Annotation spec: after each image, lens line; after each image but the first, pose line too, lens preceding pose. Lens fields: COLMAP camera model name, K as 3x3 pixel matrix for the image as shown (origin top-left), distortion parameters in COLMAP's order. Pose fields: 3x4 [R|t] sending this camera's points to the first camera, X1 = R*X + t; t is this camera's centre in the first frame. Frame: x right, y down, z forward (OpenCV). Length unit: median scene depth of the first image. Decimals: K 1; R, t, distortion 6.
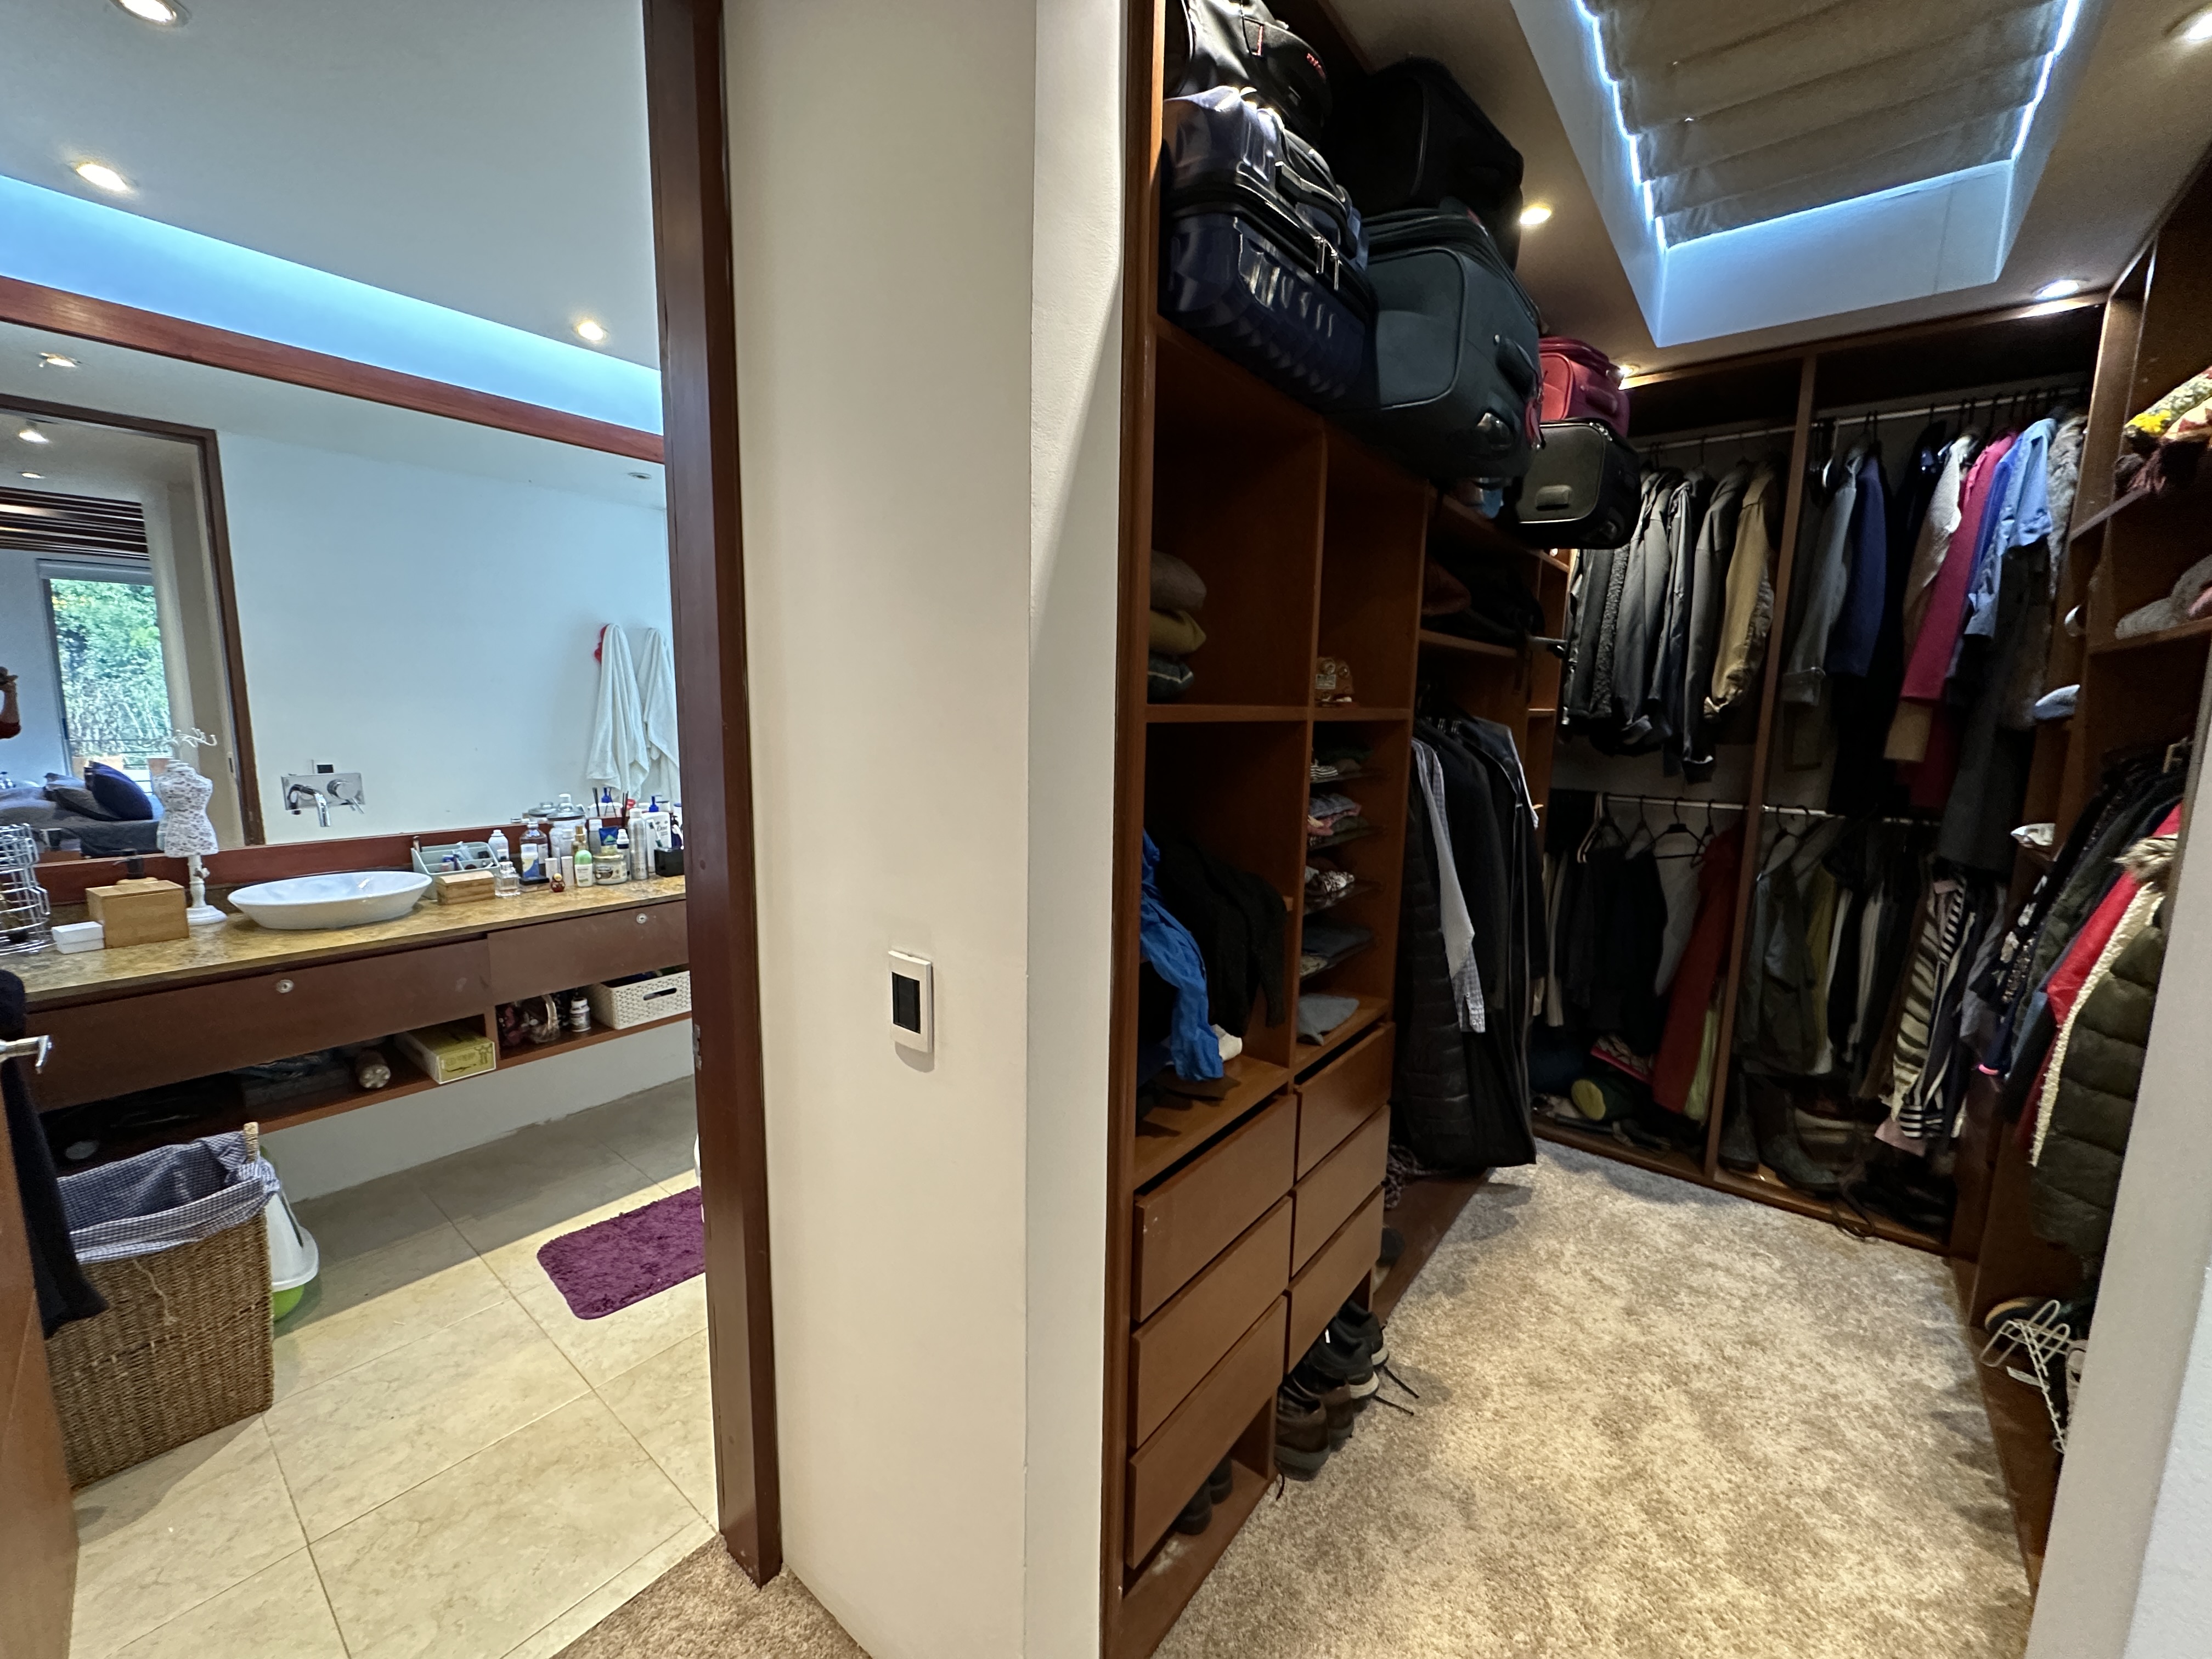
lens RADIAL K [[883.4, 0, 1096.0], [0, 883.4, 830.6], [0, 0, 1]] dist [0.001061, -0.000298]
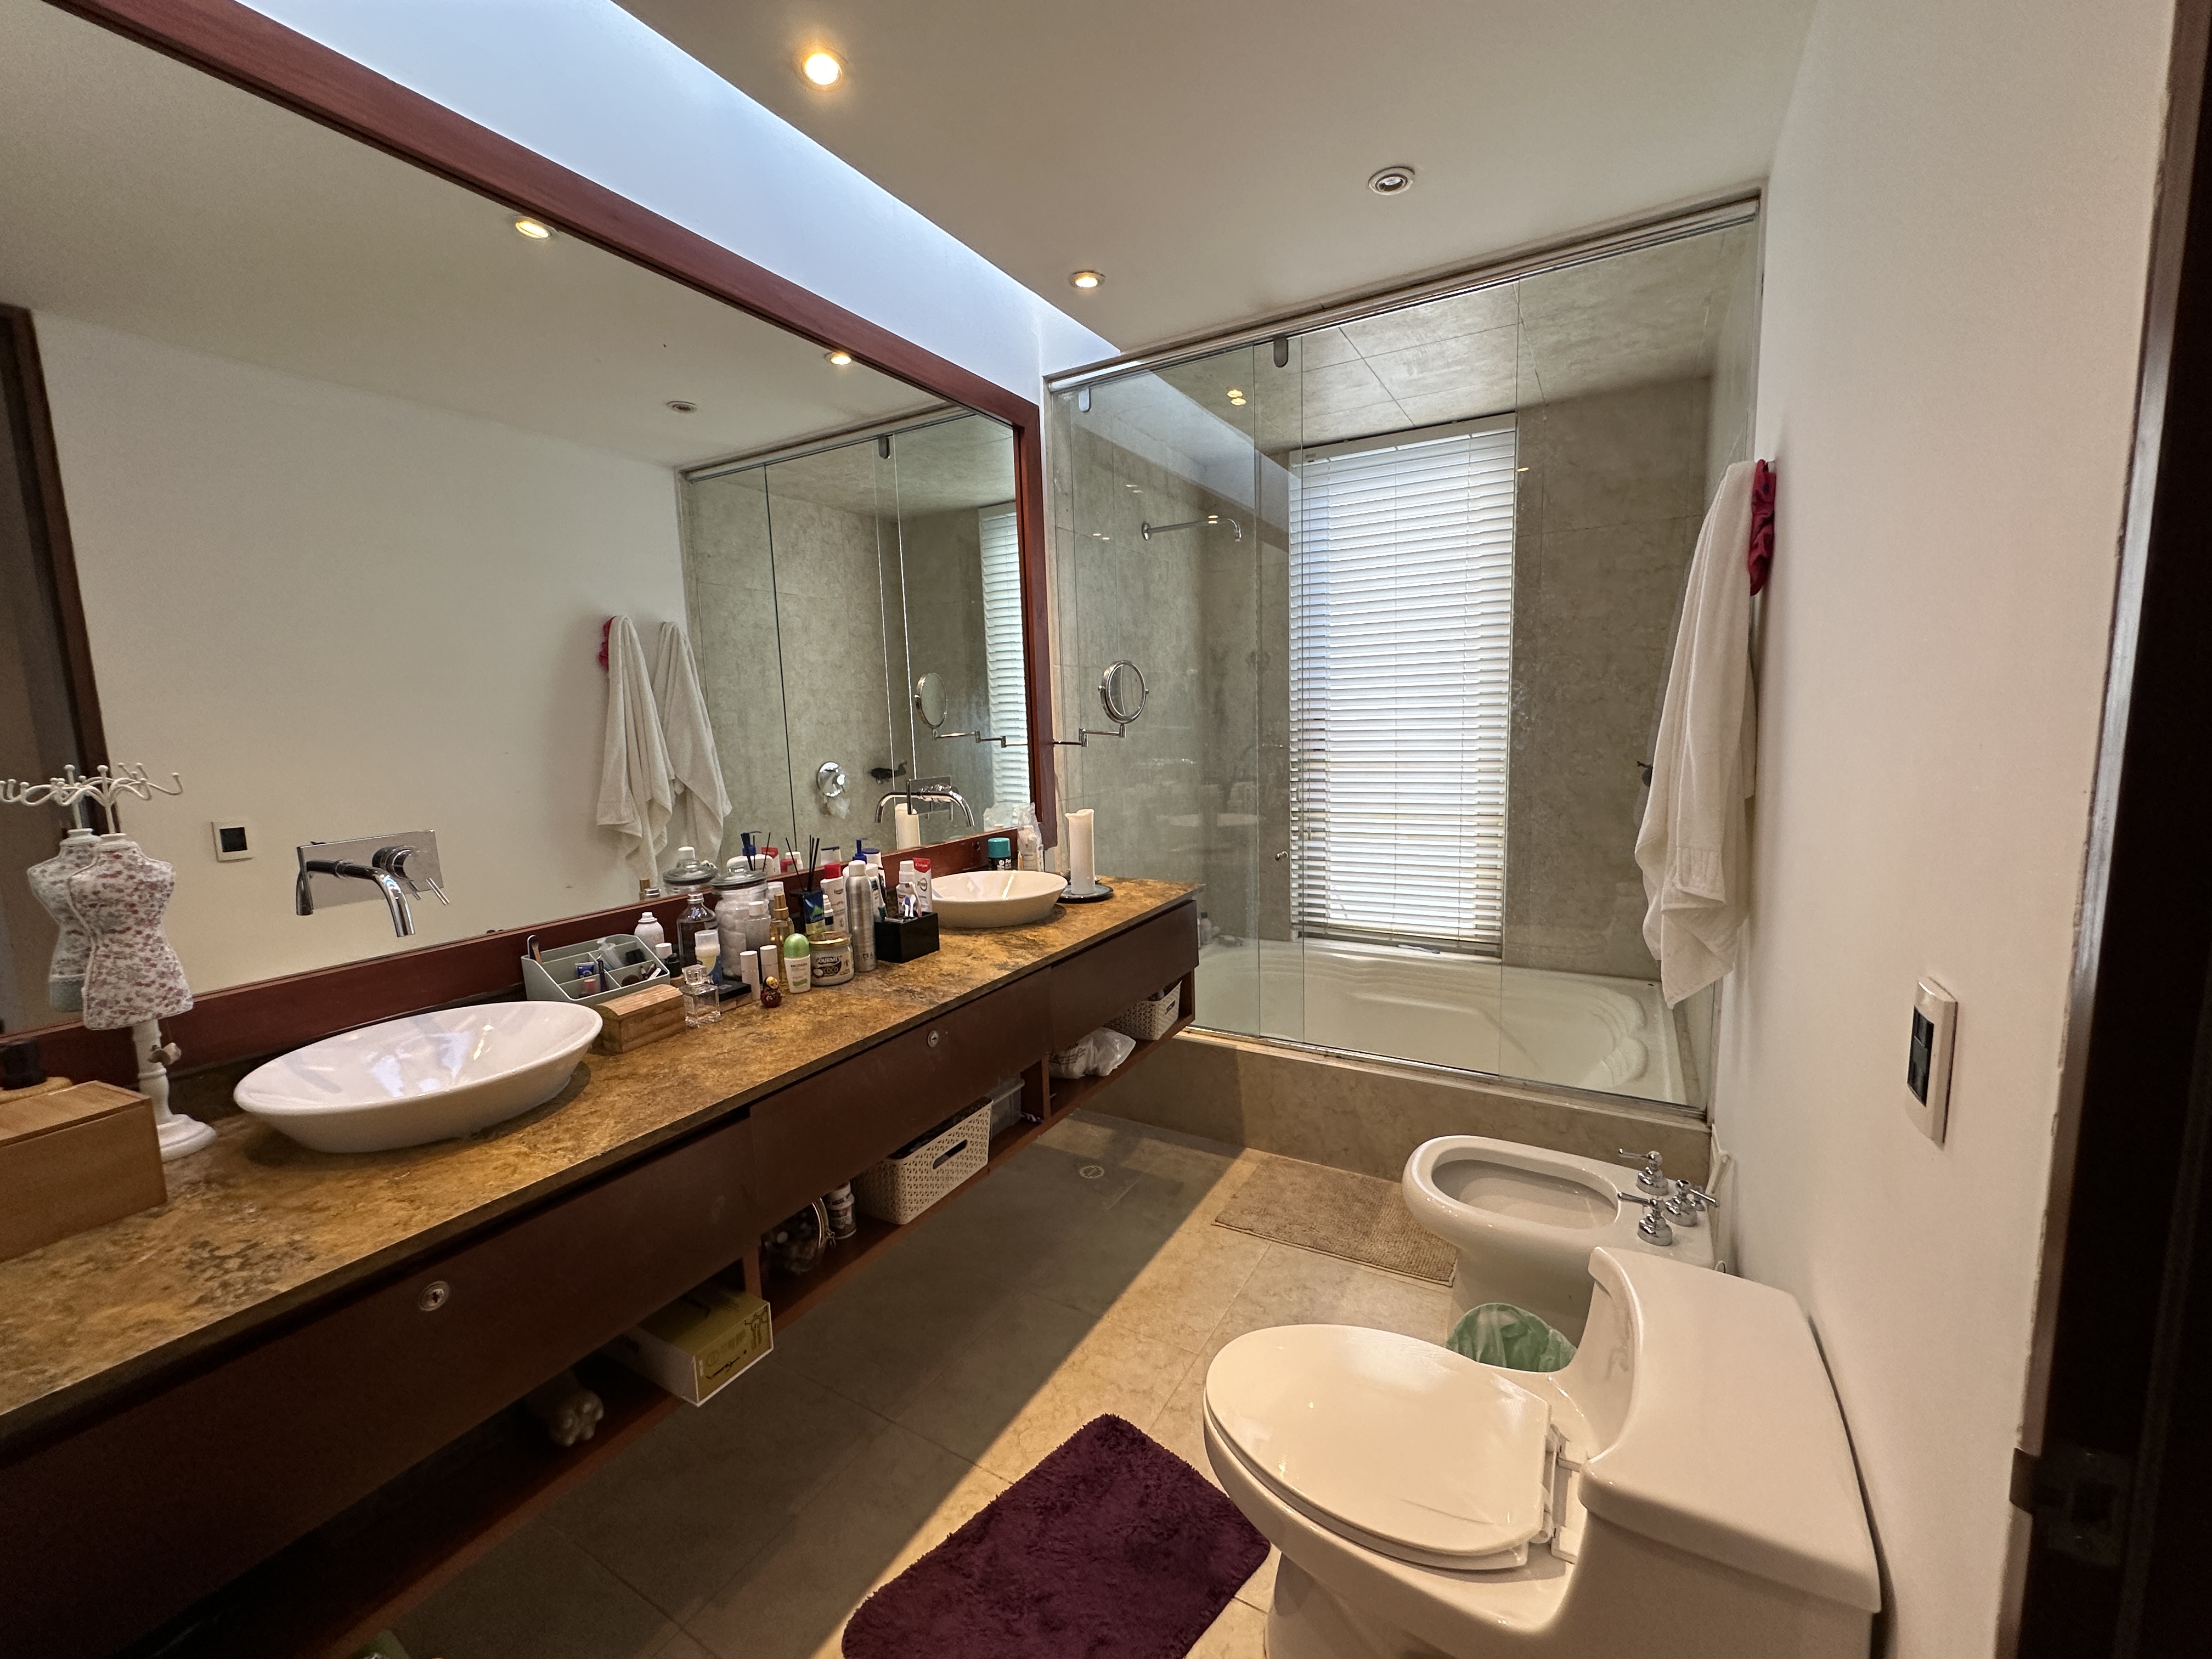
lens RADIAL K [[883.4, 0, 1113.8], [0, 883.4, 828.5], [0, 0, 1]] dist [0.001061, -0.000298]
pose [[0.986584, -0.062551, 0.150794, -0.475547], [0.065635, 0.997722, -0.015557, -0.029322], [-0.149478, 0.025246, 0.988443, 0.369954]]
